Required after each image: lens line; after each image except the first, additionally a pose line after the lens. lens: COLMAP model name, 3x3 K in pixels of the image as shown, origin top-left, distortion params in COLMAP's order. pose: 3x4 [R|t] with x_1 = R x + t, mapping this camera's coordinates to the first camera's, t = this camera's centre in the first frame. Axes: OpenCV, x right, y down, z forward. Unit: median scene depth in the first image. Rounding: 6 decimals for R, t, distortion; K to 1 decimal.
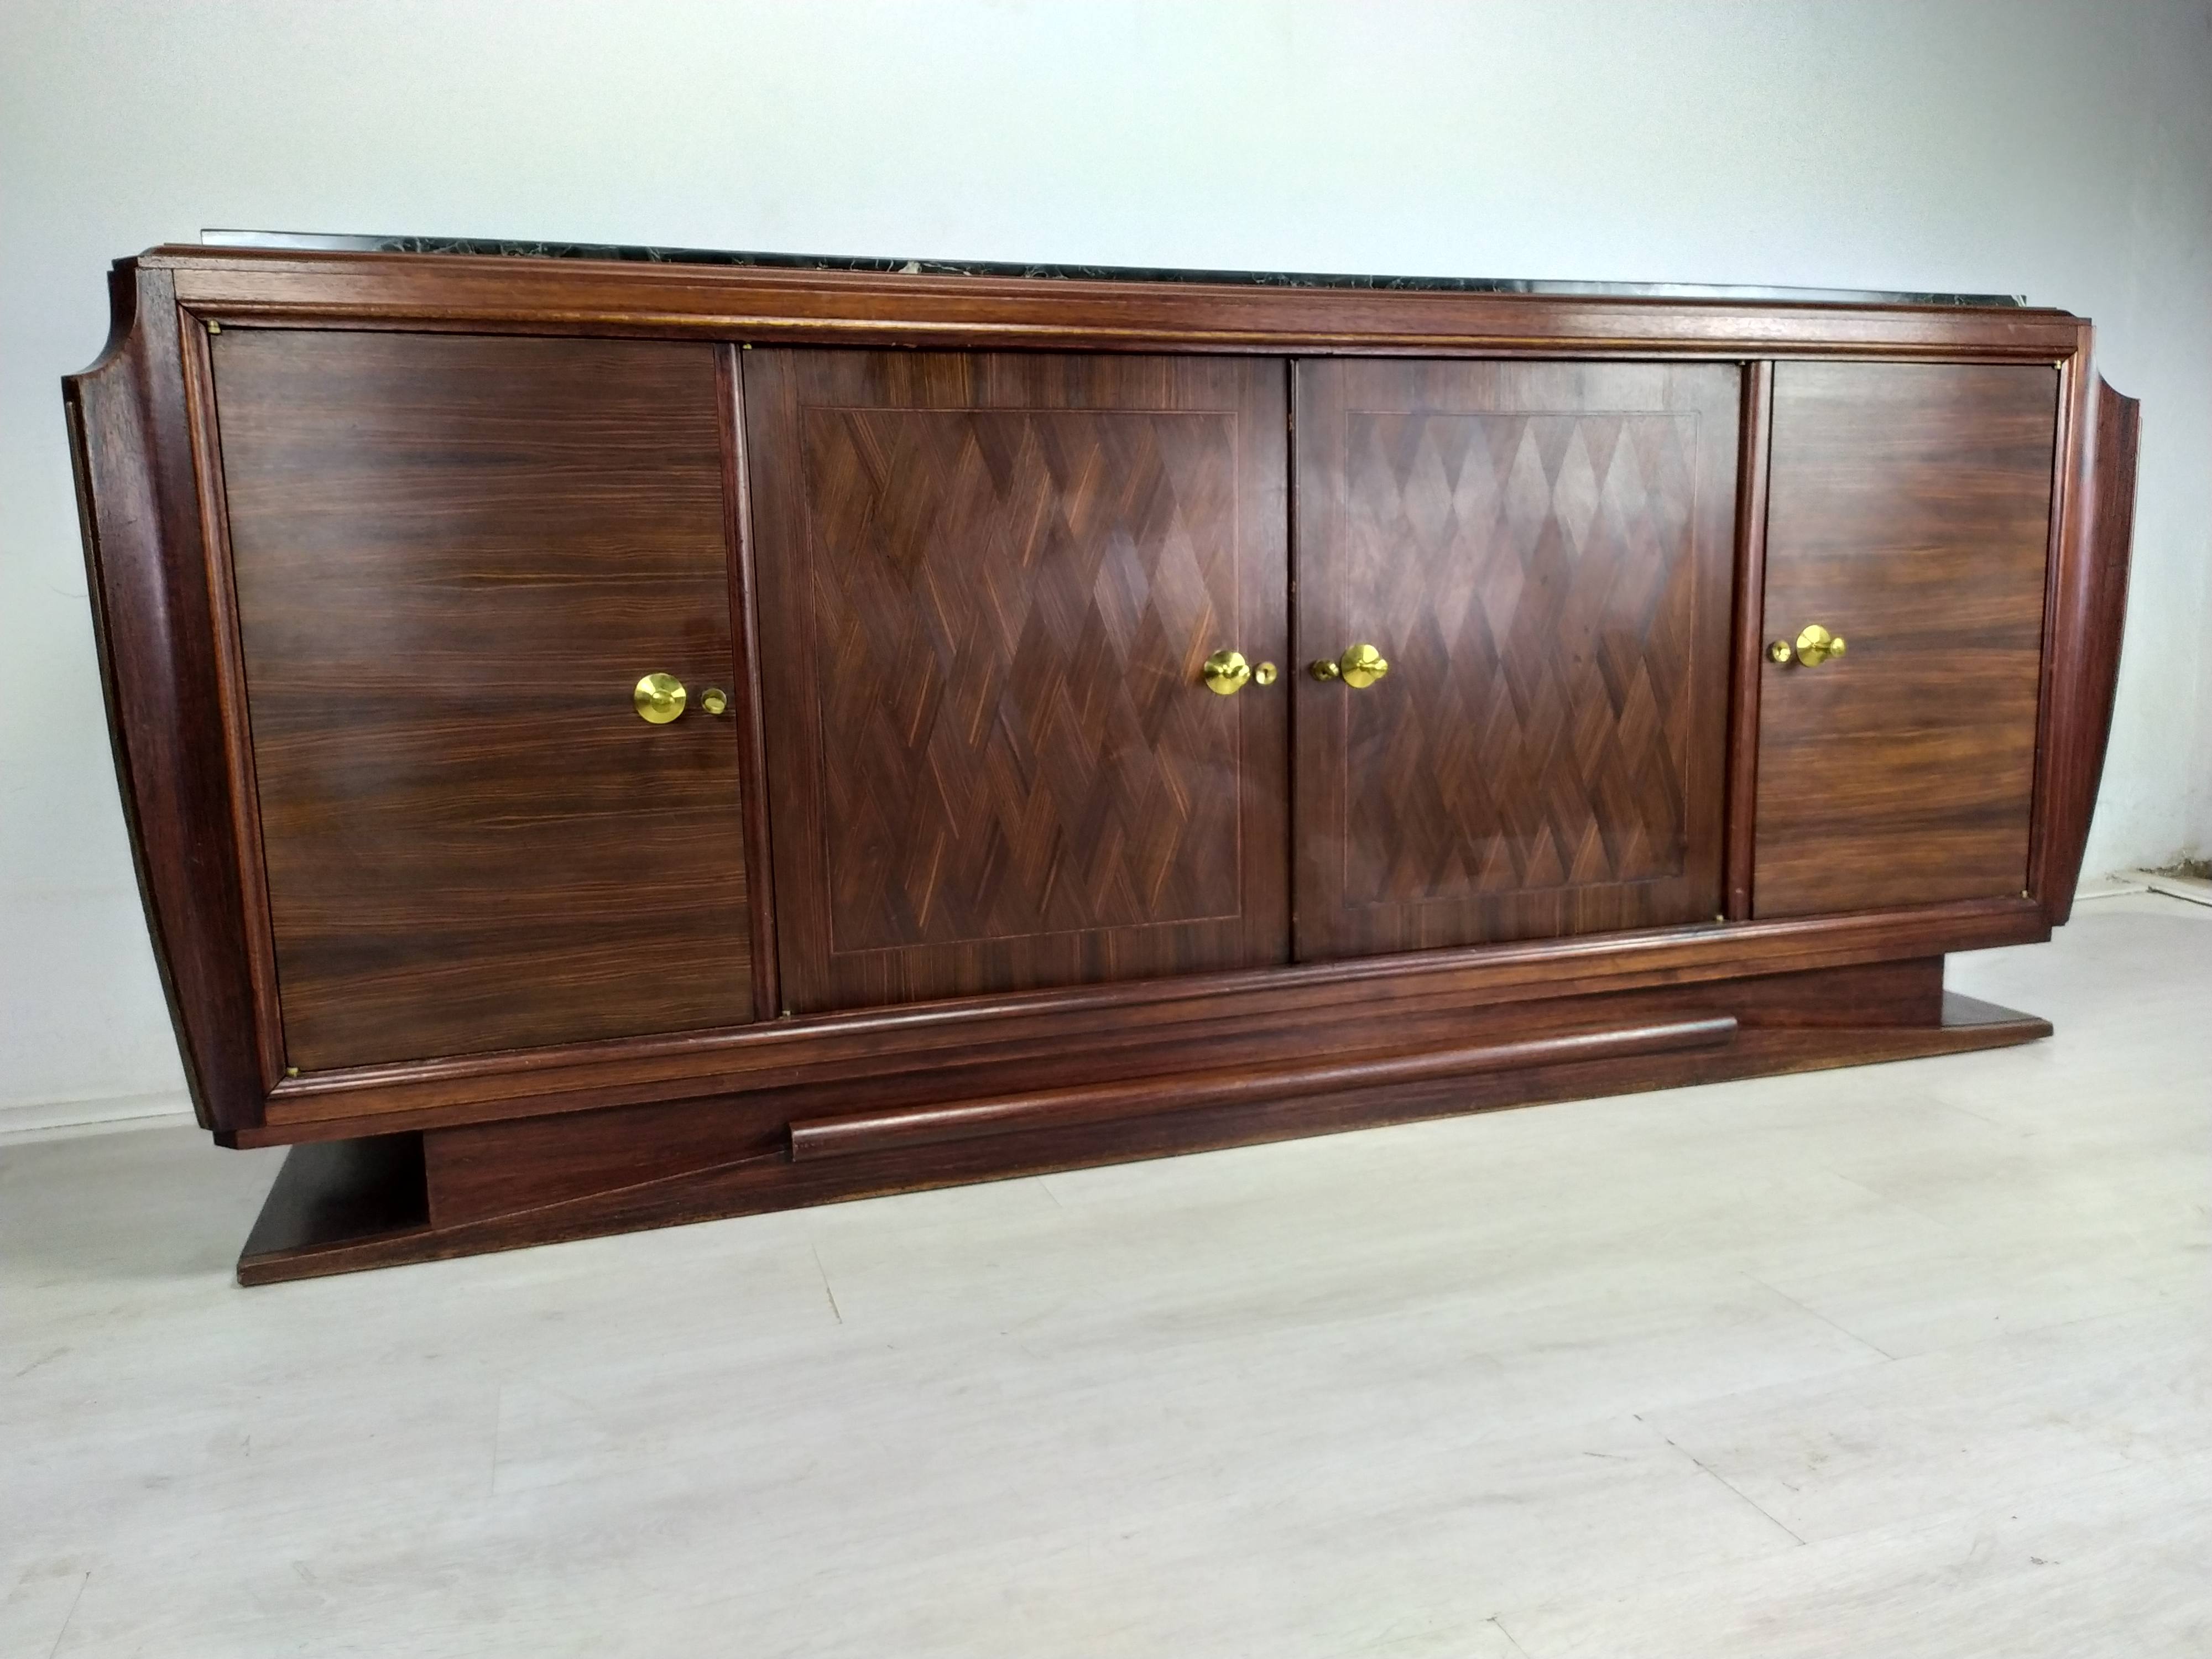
lens RADIAL K [[1723.4, 0, 1148.1], [0, 1723.4, 837.7], [0, 0, 1]] dist [0.041250, -0.040173]
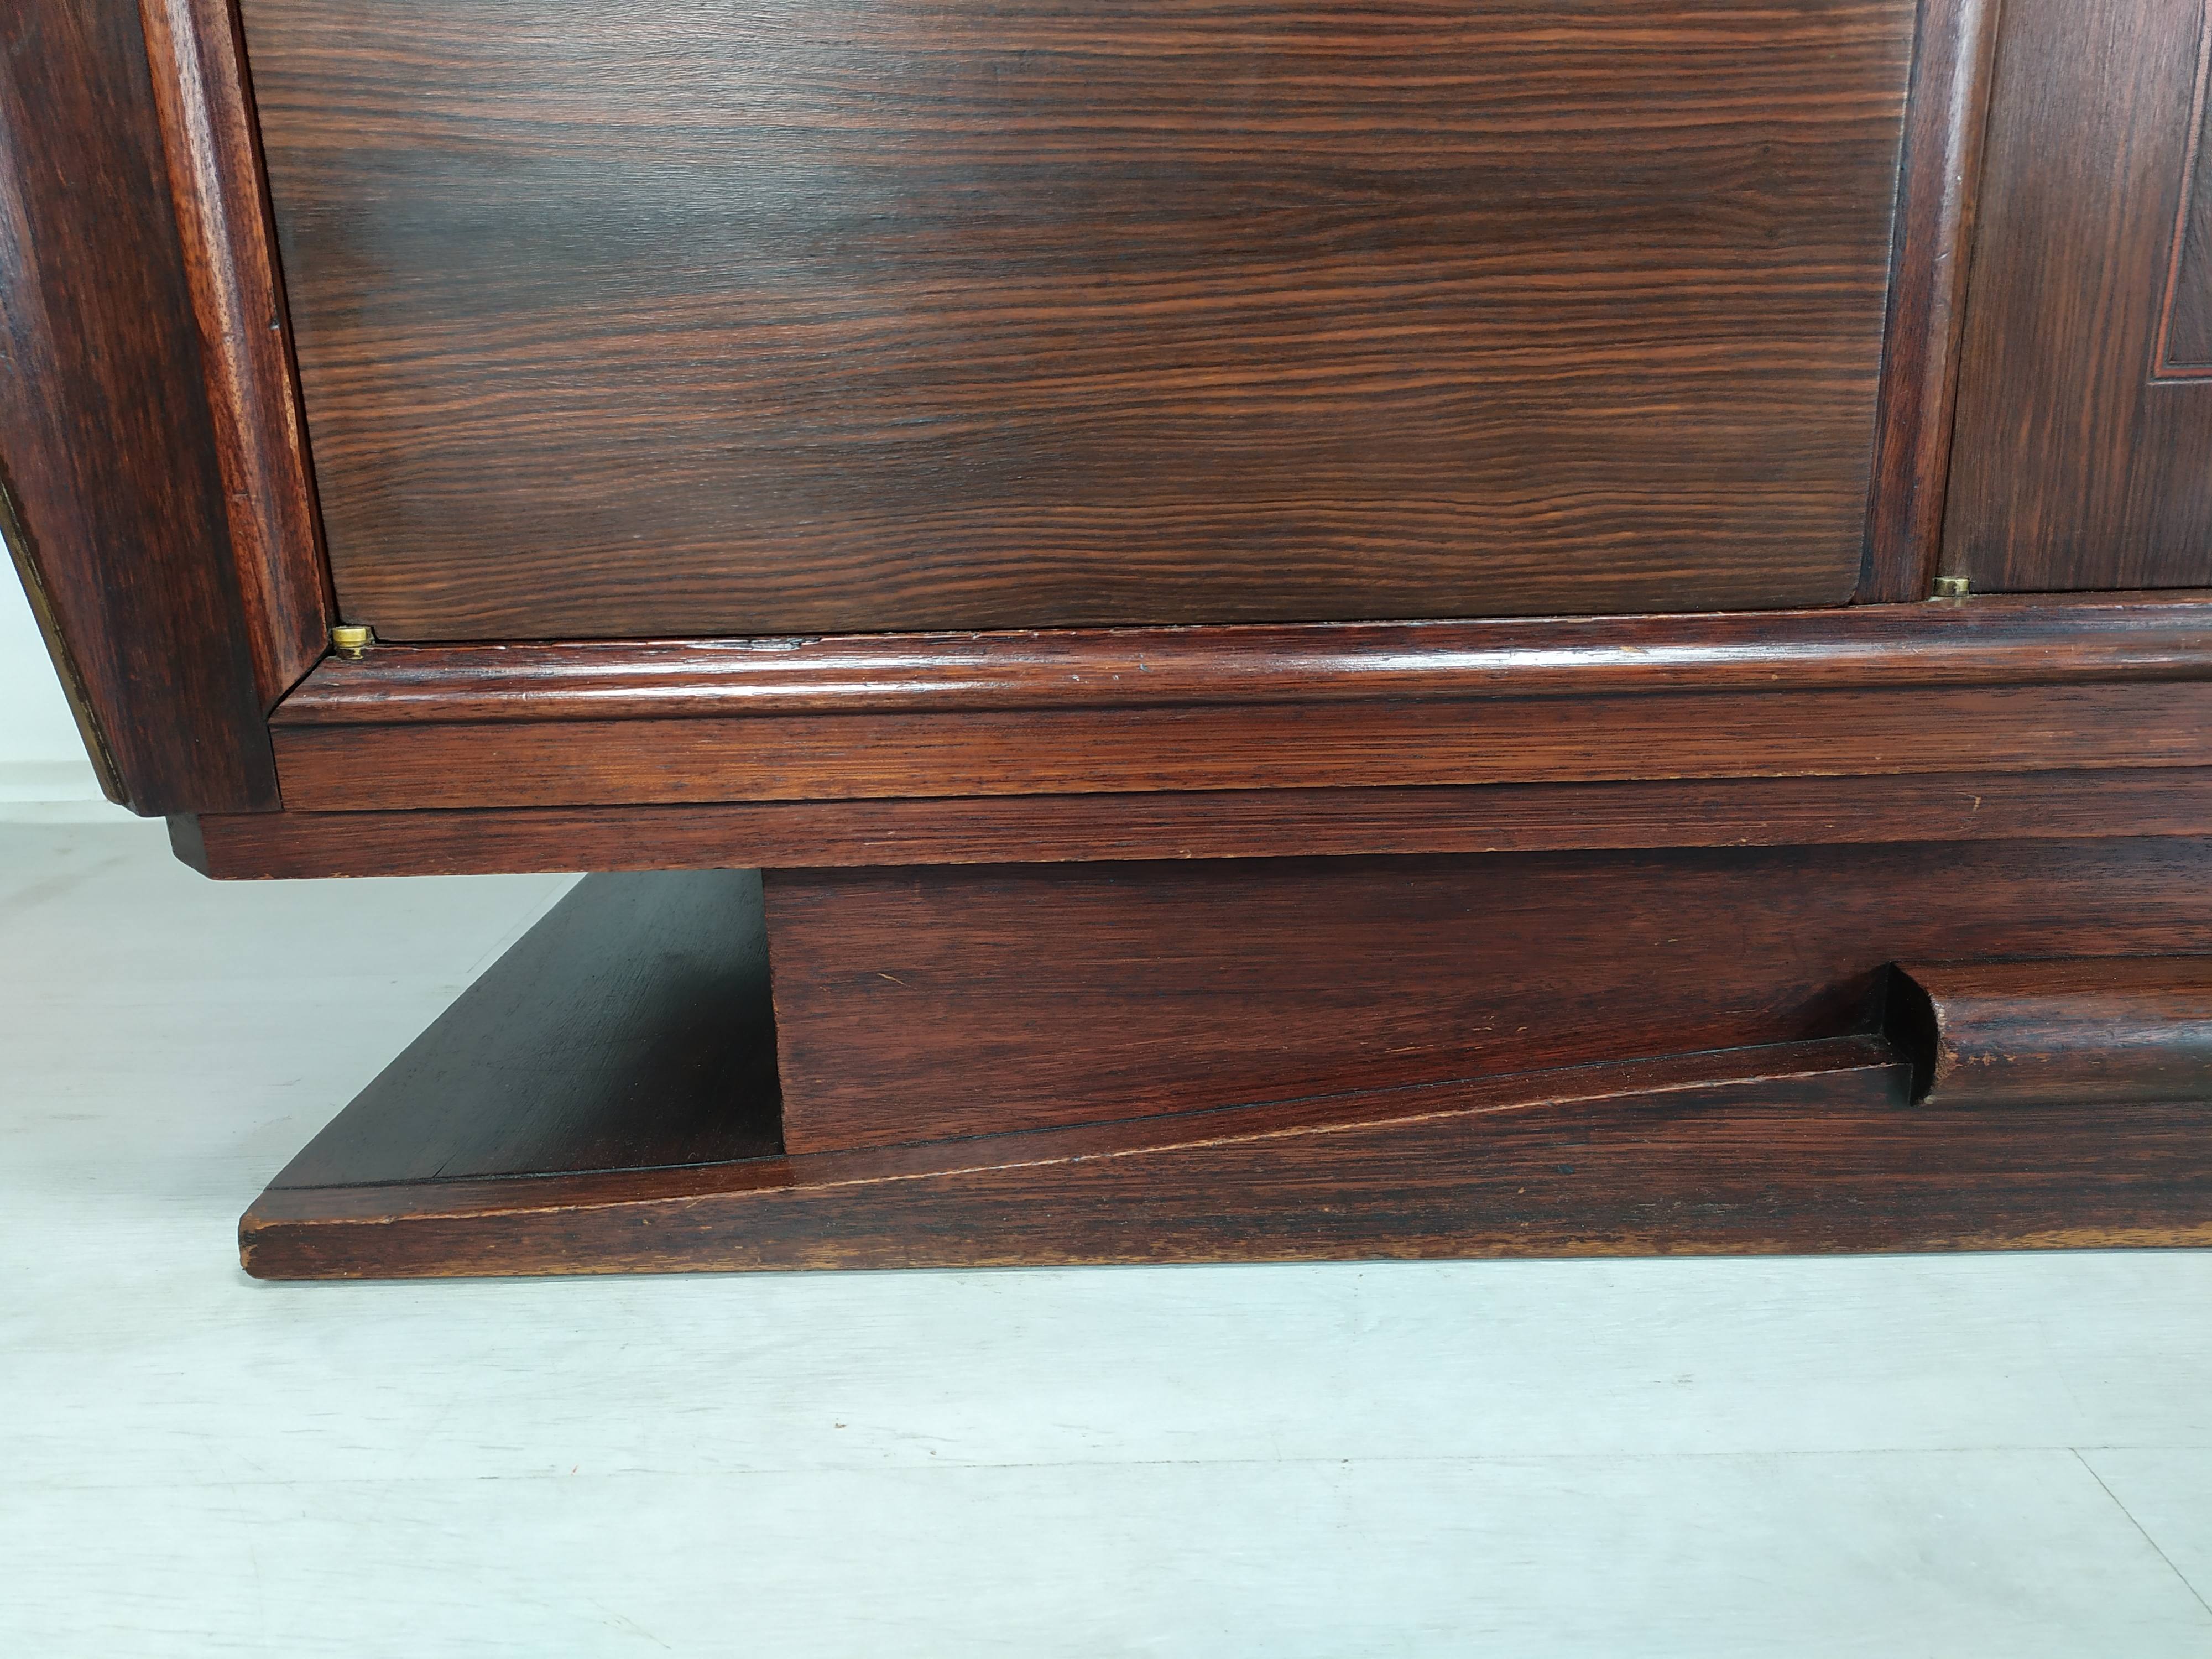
lens RADIAL K [[1589.1, 0, 1106.2], [0, 1589.1, 820.1], [0, 0, 1]] dist [0.027321, -0.009370]
pose [[0.941883, 0.088467, -0.324085, -0.253362], [-0.048584, 0.990432, 0.129165, 0.113306], [0.332411, -0.105913, 0.937169, 0.715328]]
